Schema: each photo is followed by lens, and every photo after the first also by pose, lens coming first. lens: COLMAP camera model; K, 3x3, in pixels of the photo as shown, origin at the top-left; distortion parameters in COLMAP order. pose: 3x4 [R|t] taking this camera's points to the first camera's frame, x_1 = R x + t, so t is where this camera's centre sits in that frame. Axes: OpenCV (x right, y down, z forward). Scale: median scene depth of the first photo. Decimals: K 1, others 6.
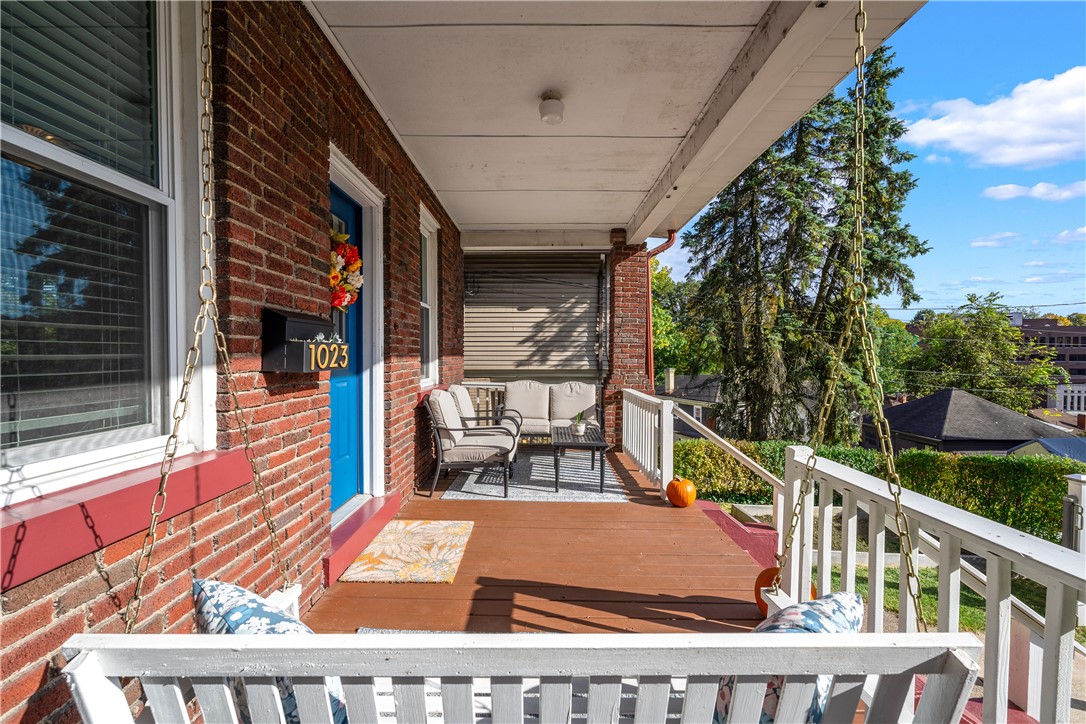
lens RADIAL K [[486.5, 0, 543.0], [0, 486.5, 362.0], [0, 0, 1]] dist [-0.000351, -0.000036]
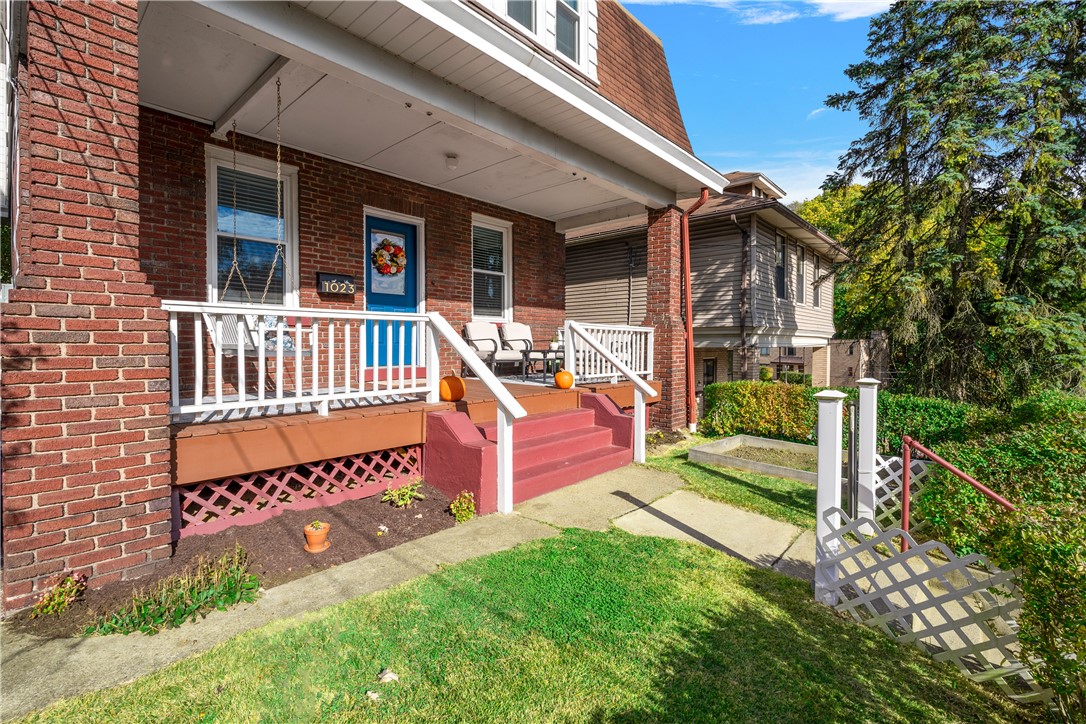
lens RADIAL K [[496.5, 0, 524.8], [0, 496.5, 347.2], [0, 0, 1]] dist [0.001064, 0.000088]
pose [[0.718103, 0.004468, -0.695922, 0.723701], [-0.014583, 0.999856, -0.008628, 0.105623], [0.695784, 0.016344, 0.718065, -0.096690]]
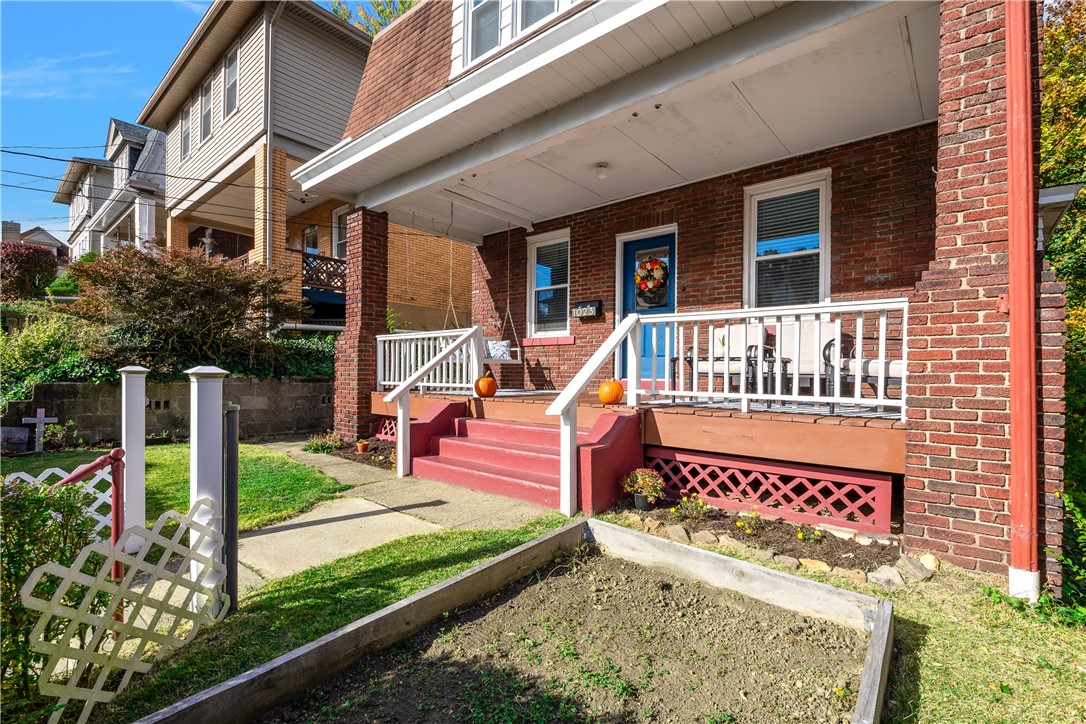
lens RADIAL K [[486.5, 0, 543.0], [0, 486.5, 362.0], [0, 0, 1]] dist [-0.000351, -0.000036]
pose [[-0.655111, 0.001532, -0.755531, 0.746782], [-0.008469, 0.999920, 0.009370, 0.098341], [0.755485, 0.012537, -0.655046, 0.938319]]
